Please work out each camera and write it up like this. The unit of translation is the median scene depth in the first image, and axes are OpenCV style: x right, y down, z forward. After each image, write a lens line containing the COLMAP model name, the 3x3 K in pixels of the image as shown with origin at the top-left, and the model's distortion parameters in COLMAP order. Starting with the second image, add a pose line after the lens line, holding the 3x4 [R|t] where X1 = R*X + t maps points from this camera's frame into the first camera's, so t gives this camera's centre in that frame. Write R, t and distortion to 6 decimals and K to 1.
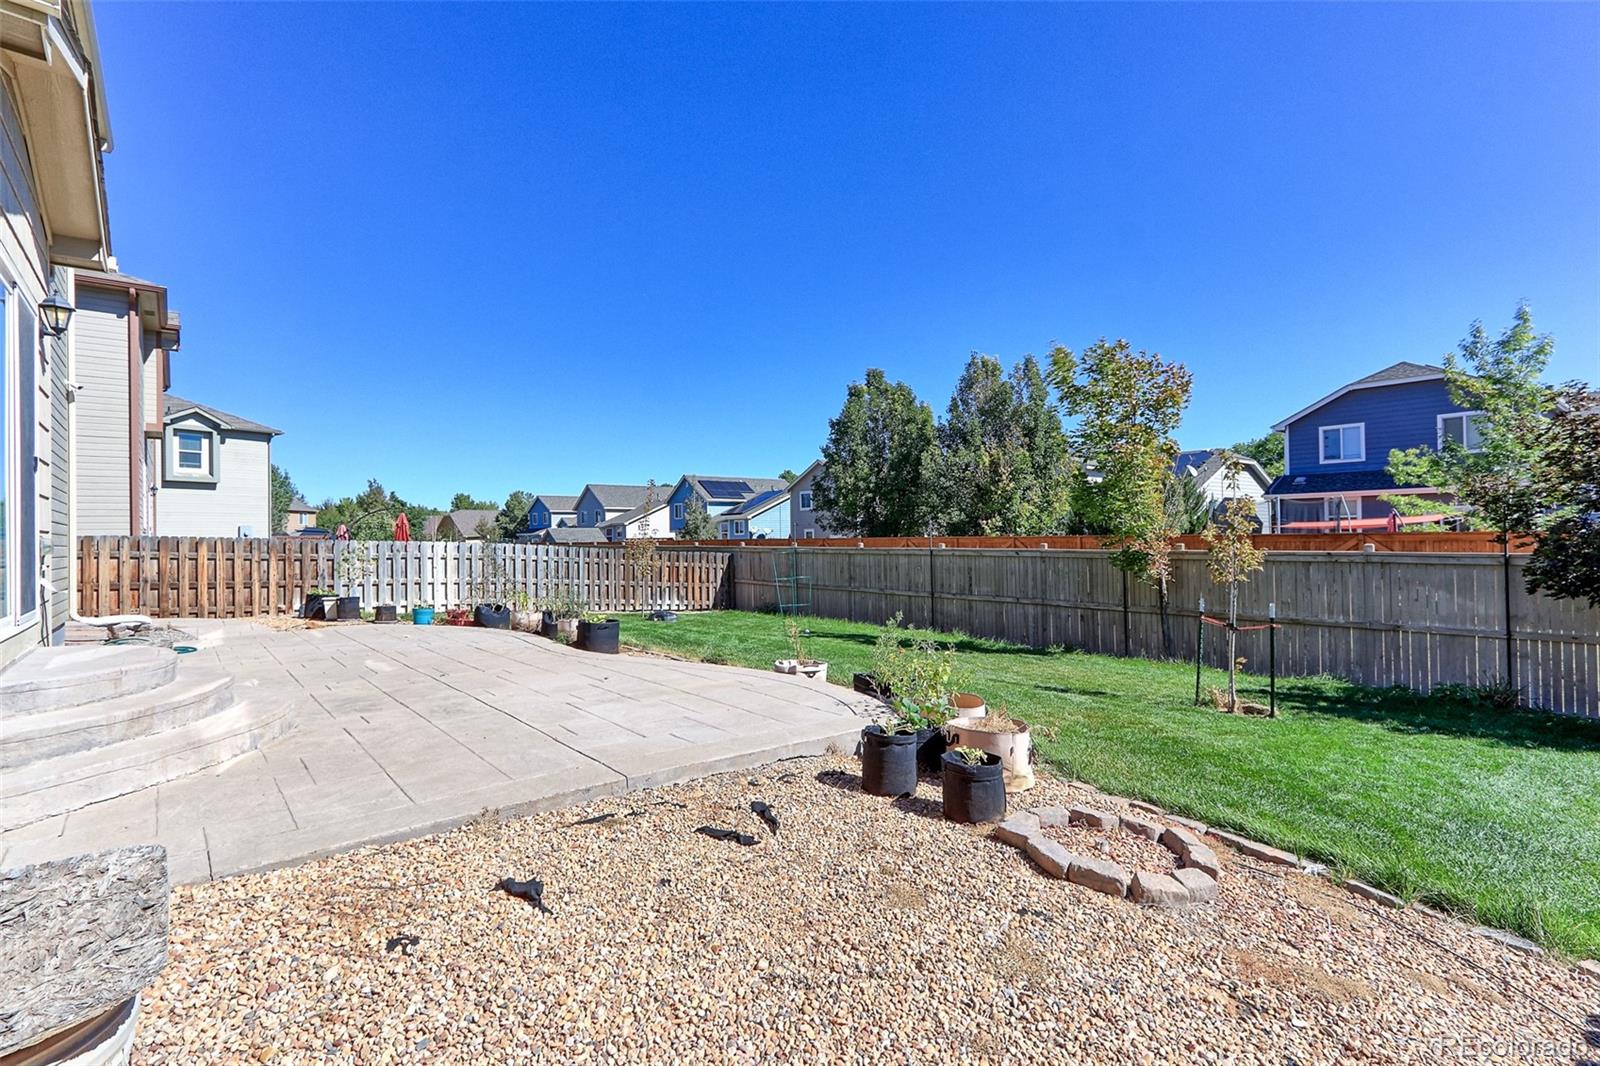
lens RADIAL K [[742.9, 0, 800.0], [0, 742.9, 533.0], [0, 0, 1]] dist [-0.001998, 0.000187]
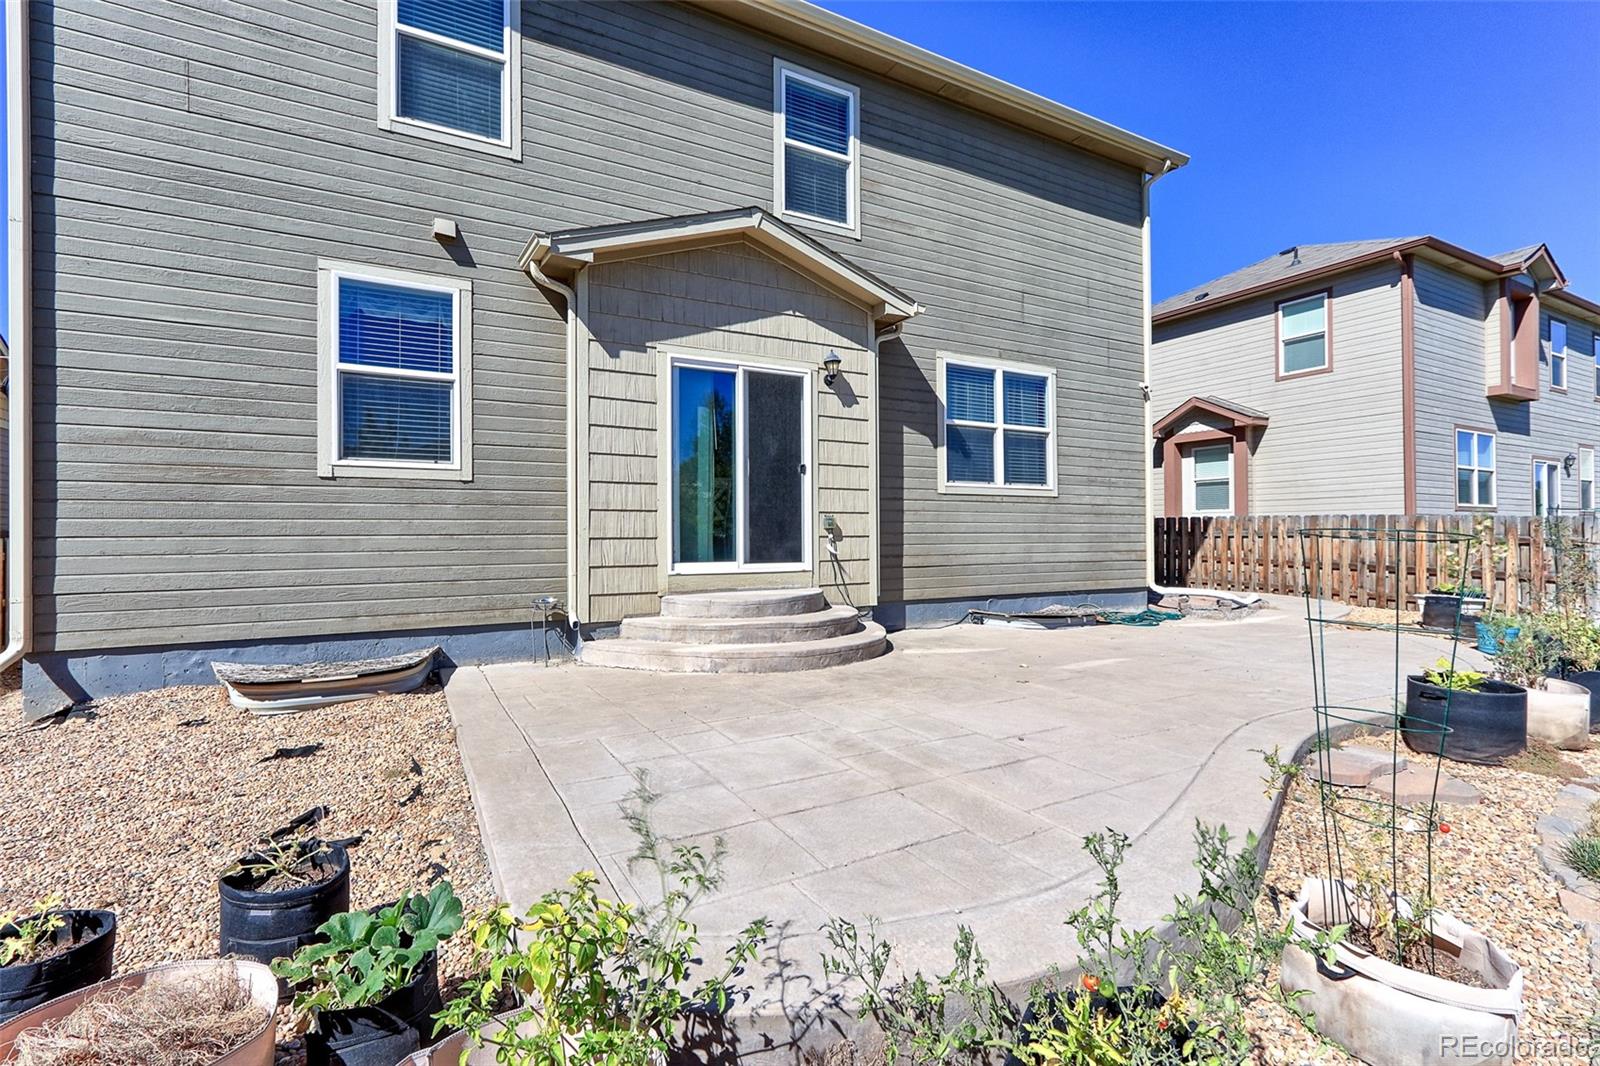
lens RADIAL K [[742.9, 0, 800.0], [0, 742.9, 533.0], [0, 0, 1]] dist [-0.001998, 0.000187]
pose [[-0.178954, 0.007701, -0.983827, 0.076282], [0.015428, 0.999868, 0.005020, 0.004866], [0.983736, -0.014280, -0.179050, 0.191657]]
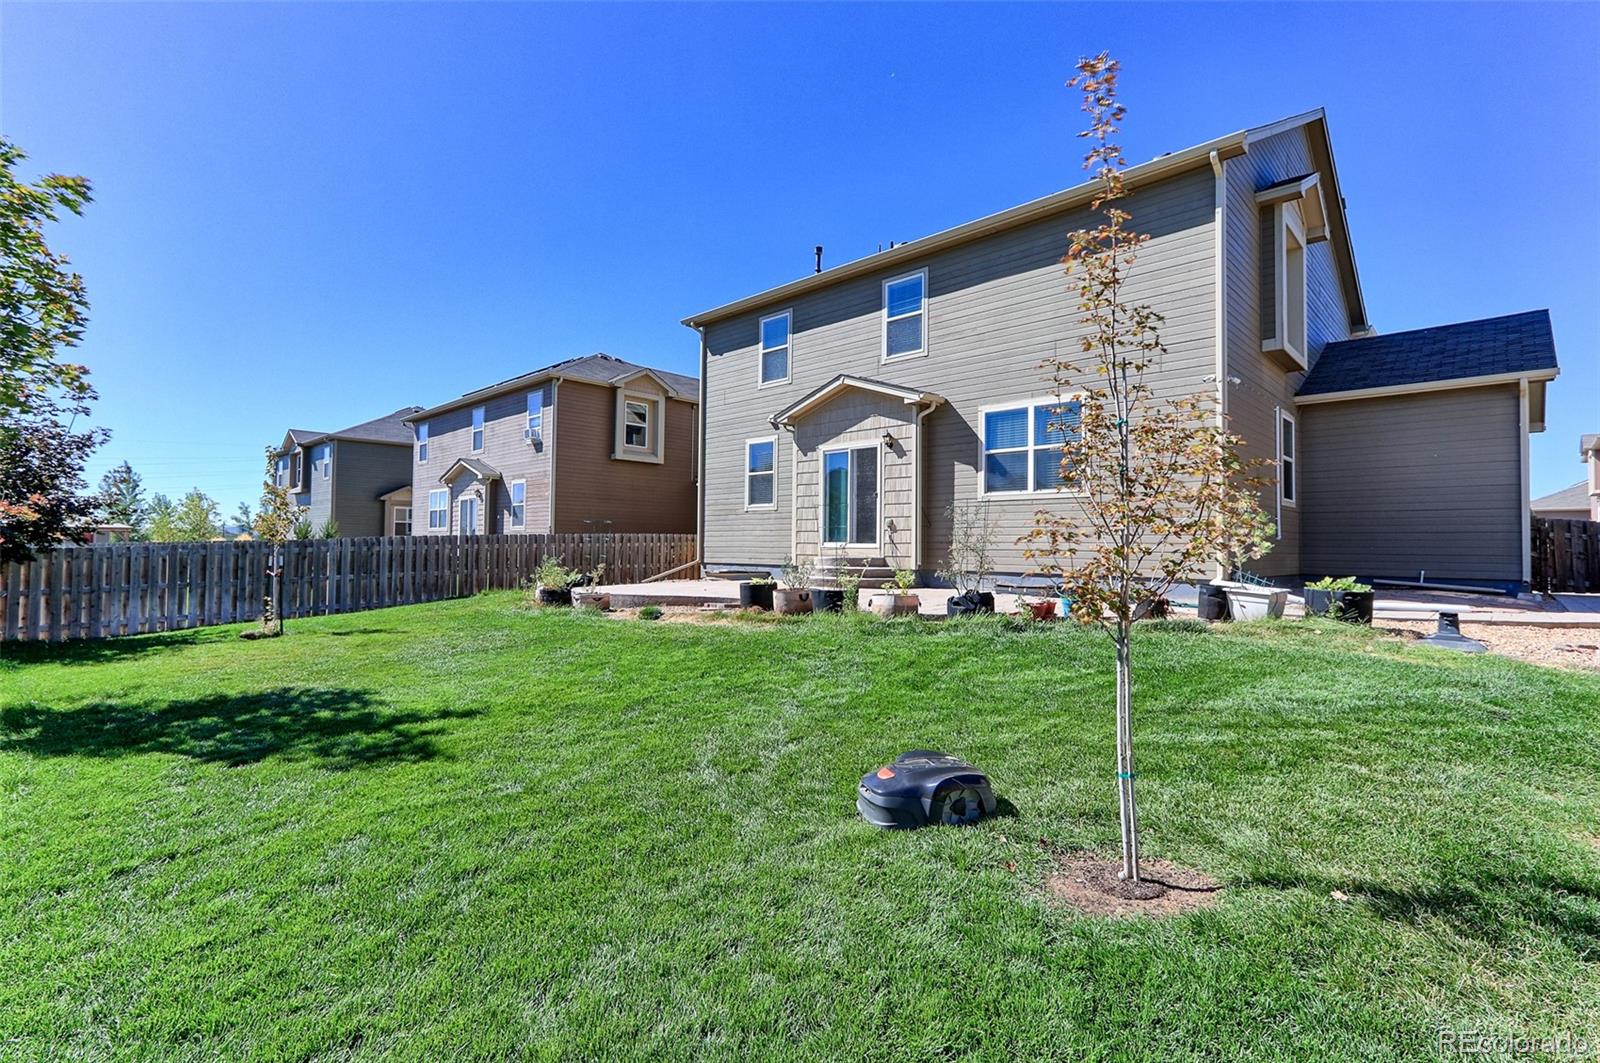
lens RADIAL K [[742.9, 0, 800.0], [0, 742.9, 531.5], [0, 0, 1]] dist [-0.001998, 0.000187]
pose [[-0.993625, -0.004680, -0.112639, -0.058750], [-0.001029, 0.999473, -0.032449, 0.022657], [0.112732, -0.032126, -0.993106, 0.592867]]
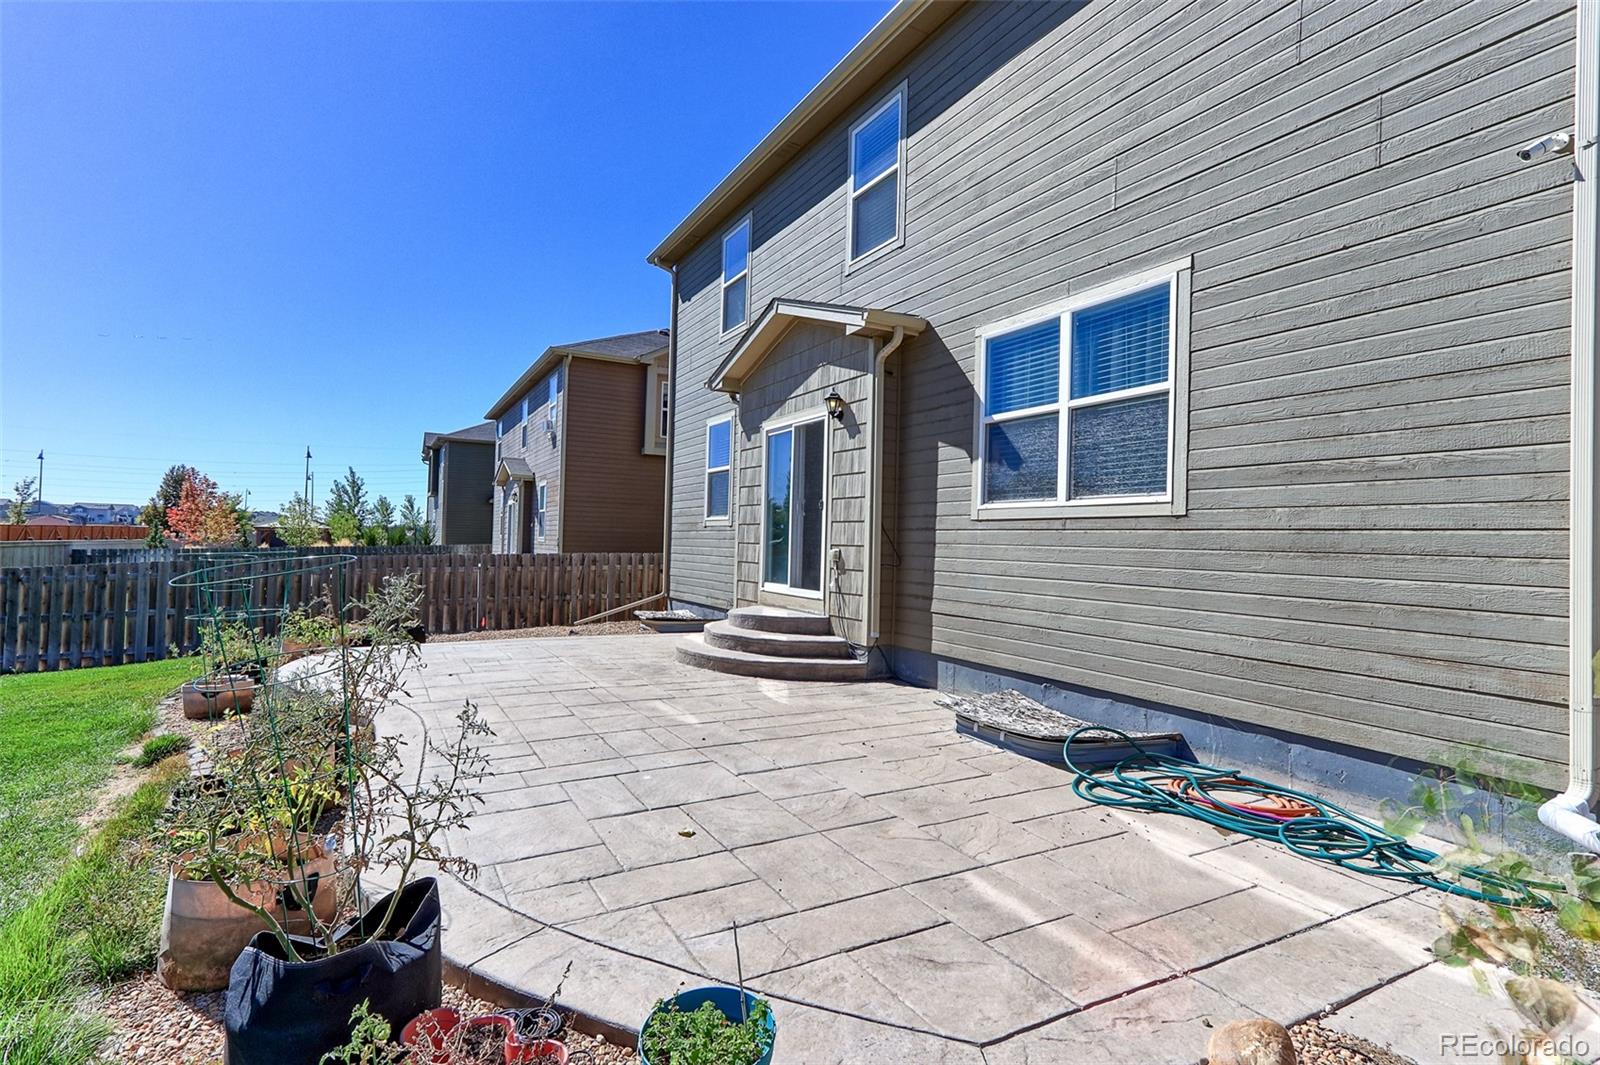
lens RADIAL K [[757.0, 0, 800.0], [0, 757.0, 532.5], [0, 0, 1]] dist [0.000579, 0.000384]
pose [[-0.983283, -0.013430, 0.181589, -0.195485], [-0.018402, 0.999500, -0.025721, 0.002051], [-0.181153, -0.028633, -0.983038, 0.406992]]
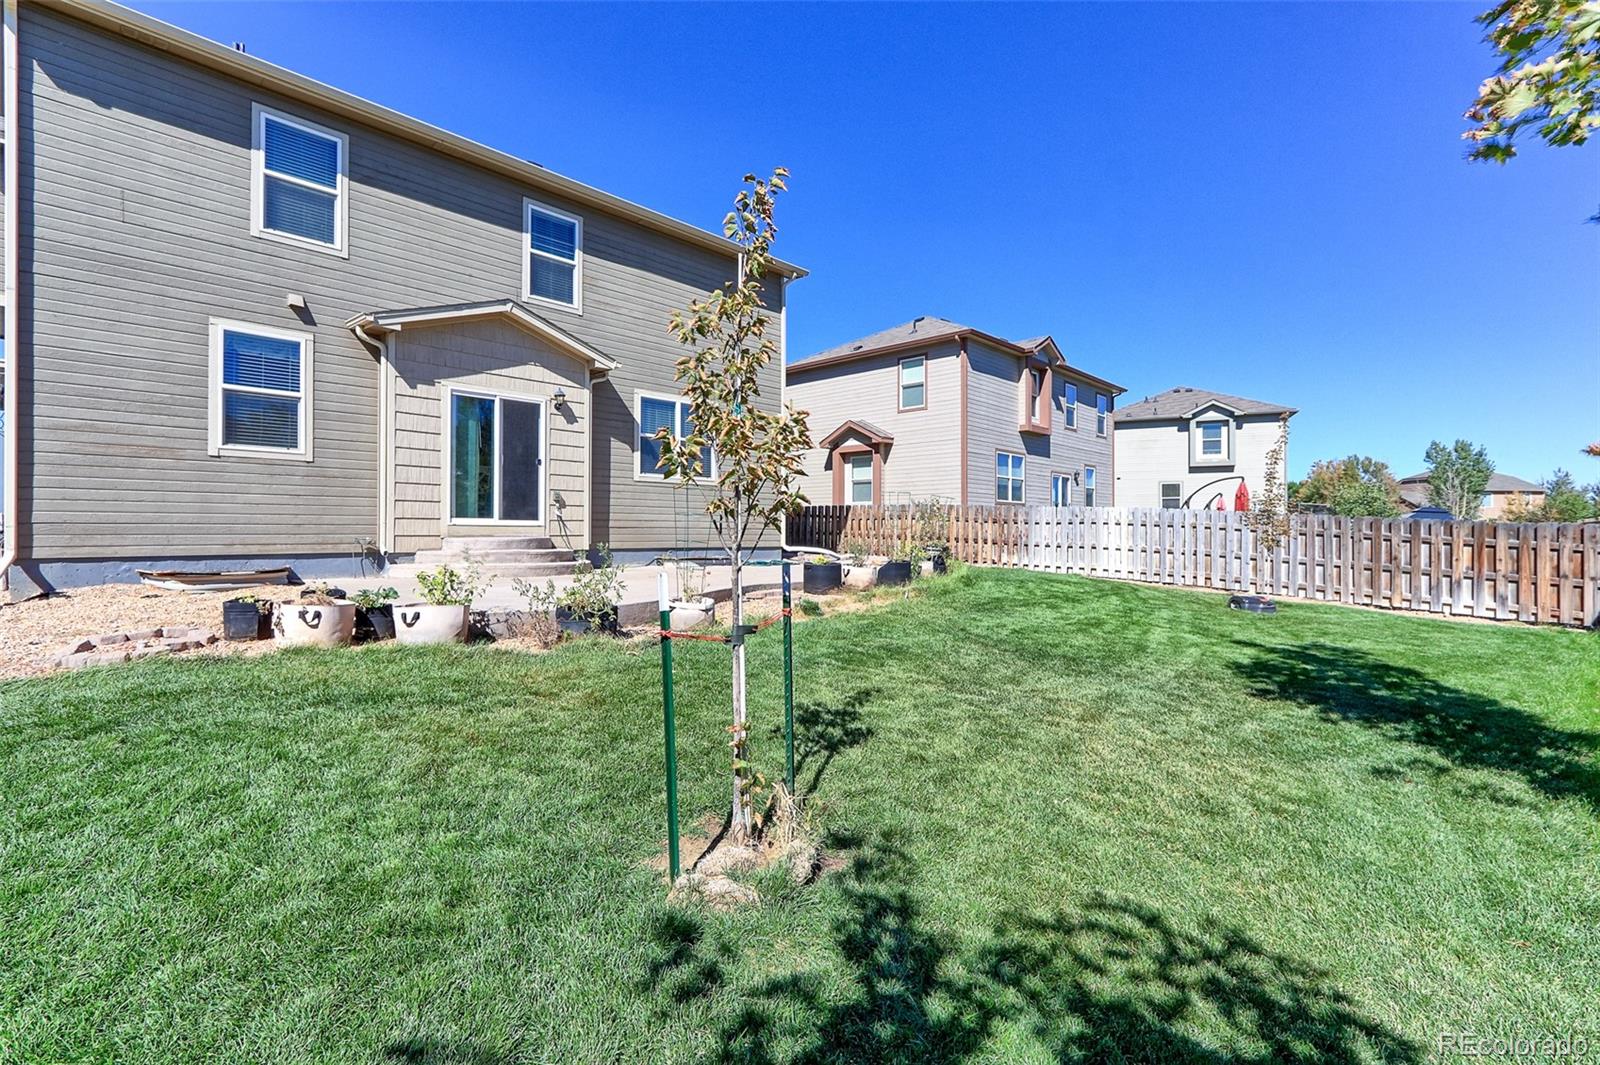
lens RADIAL K [[730.7, 0, 794.1], [0, 730.7, 529.1], [0, 0, 1]] dist [0.000945, 0.000713]
pose [[0.119865, 0.009495, -0.992745, 0.225196], [0.001659, 0.999951, 0.009764, 0.016185], [0.992789, -0.002818, 0.119843, 0.233784]]
